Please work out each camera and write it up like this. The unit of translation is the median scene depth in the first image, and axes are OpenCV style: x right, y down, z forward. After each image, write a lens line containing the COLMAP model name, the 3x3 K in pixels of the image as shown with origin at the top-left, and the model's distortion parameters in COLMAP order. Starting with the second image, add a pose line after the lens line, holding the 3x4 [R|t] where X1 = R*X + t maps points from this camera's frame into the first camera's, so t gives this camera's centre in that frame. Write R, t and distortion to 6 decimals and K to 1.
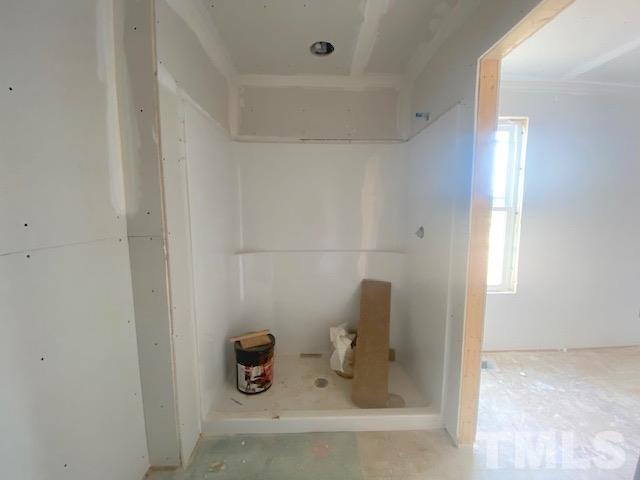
lens RADIAL K [[258.1, 0, 309.2], [0, 258.1, 240.3], [0, 0, 1]] dist [0.016940, -0.000018]
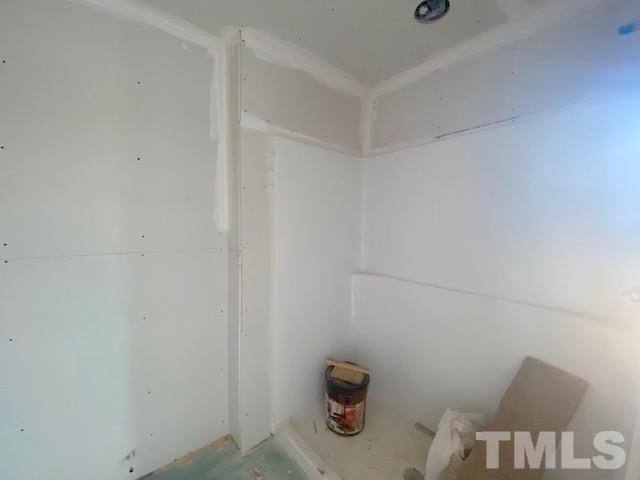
lens RADIAL K [[256.6, 0, 321.5], [0, 256.6, 242.0], [0, 0, 1]] dist [0.000359, -0.000034]
pose [[0.651087, 0.055399, -0.756978, 0.394001], [-0.096990, 0.995229, -0.010587, -0.050328], [0.752780, 0.080313, 0.653354, 0.327897]]
